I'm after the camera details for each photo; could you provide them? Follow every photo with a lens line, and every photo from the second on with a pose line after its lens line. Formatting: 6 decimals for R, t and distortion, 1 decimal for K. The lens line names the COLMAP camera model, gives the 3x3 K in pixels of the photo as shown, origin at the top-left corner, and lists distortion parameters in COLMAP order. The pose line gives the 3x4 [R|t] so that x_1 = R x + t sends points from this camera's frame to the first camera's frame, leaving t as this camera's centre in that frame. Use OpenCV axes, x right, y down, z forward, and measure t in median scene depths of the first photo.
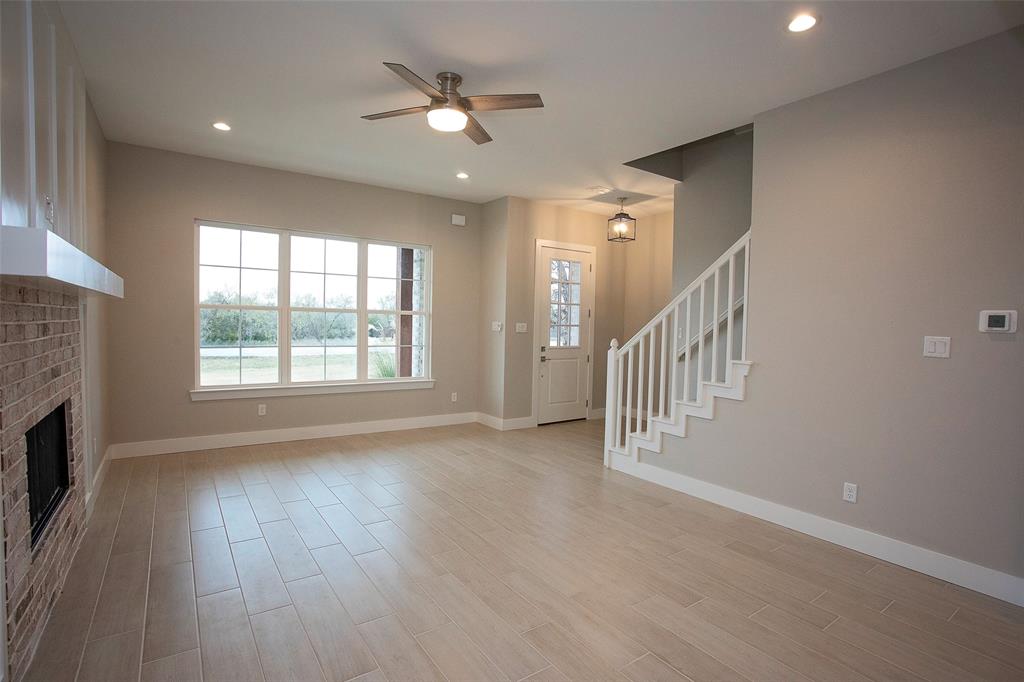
lens RADIAL K [[501.4, 0, 509.7], [0, 501.4, 345.7], [0, 0, 1]] dist [-0.065820, 0.027779]
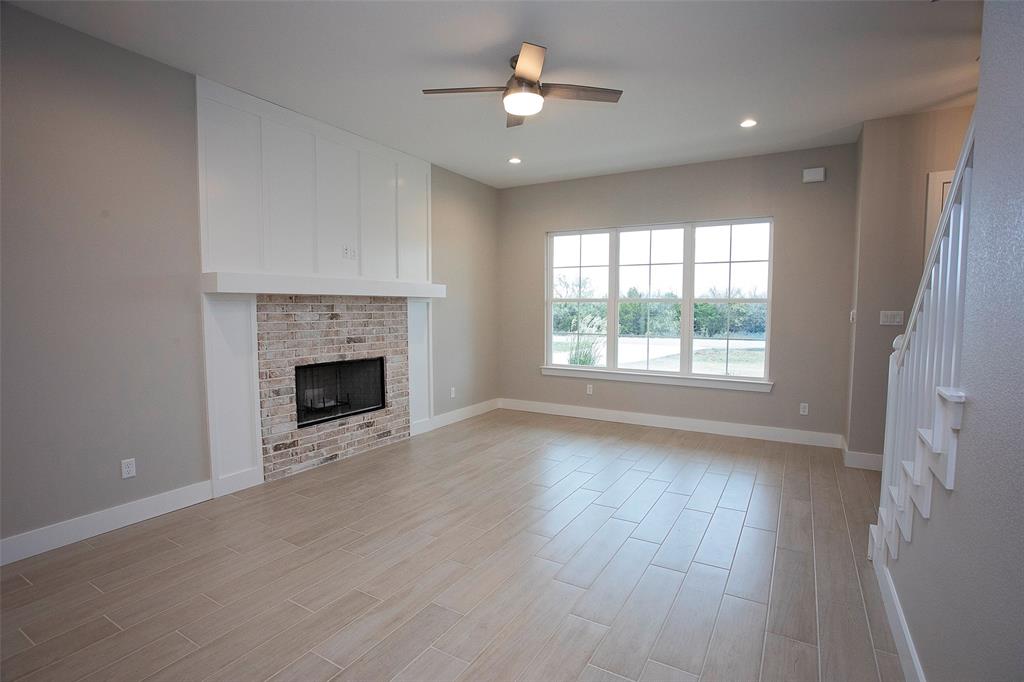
lens RADIAL K [[501.4, 0, 509.7], [0, 501.4, 345.7], [0, 0, 1]] dist [-0.065820, 0.027779]
pose [[0.415735, 0.045148, -0.908365, 0.424952], [-0.036317, 0.998795, 0.033021, -0.002867], [0.908761, 0.019261, 0.416873, 0.311974]]
